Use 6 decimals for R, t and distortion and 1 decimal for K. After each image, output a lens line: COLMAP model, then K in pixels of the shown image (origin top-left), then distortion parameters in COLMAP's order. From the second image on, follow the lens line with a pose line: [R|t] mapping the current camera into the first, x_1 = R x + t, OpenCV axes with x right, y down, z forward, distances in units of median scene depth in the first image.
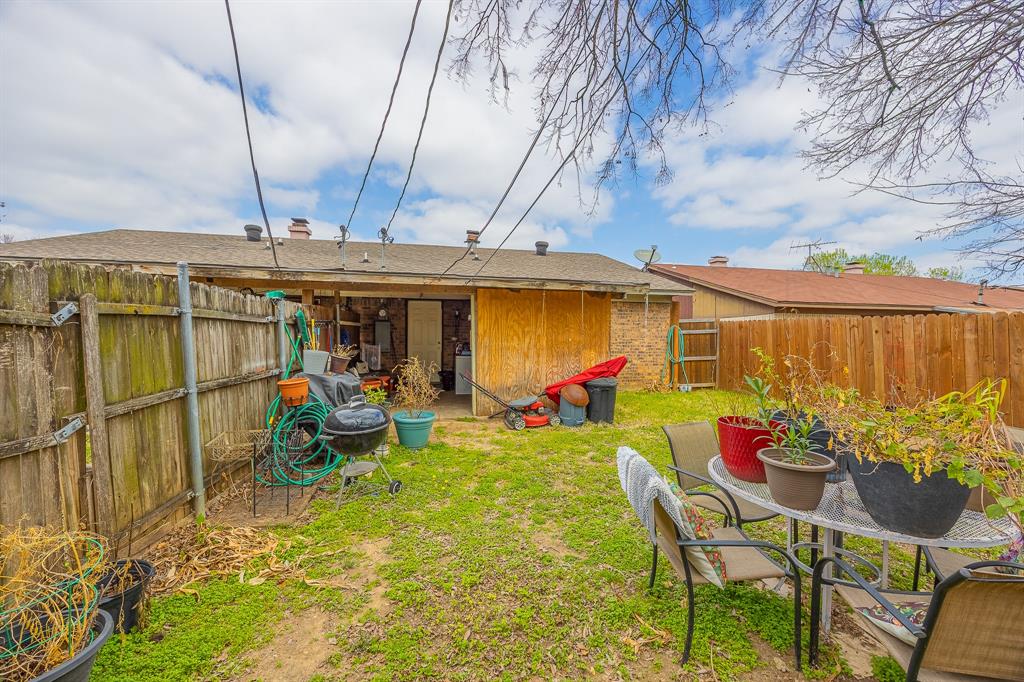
lens RADIAL K [[413.3, 0, 512.0], [0, 413.3, 341.0], [0, 0, 1]] dist [0.008788, -0.000004]
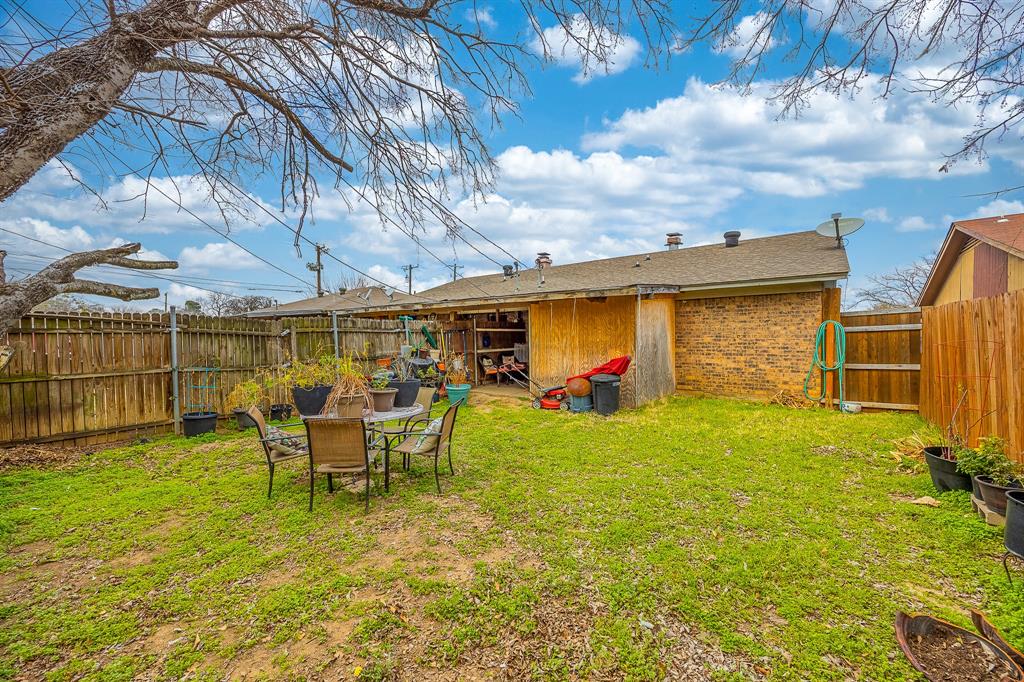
lens RADIAL K [[413.3, 0, 512.0], [0, 413.3, 341.0], [0, 0, 1]] dist [0.008788, -0.000004]
pose [[0.609803, -0.000302, -0.792553, 0.919642], [-0.001554, 0.999998, -0.001576, 0.001823], [0.792552, 0.002193, 0.609801, 0.128435]]
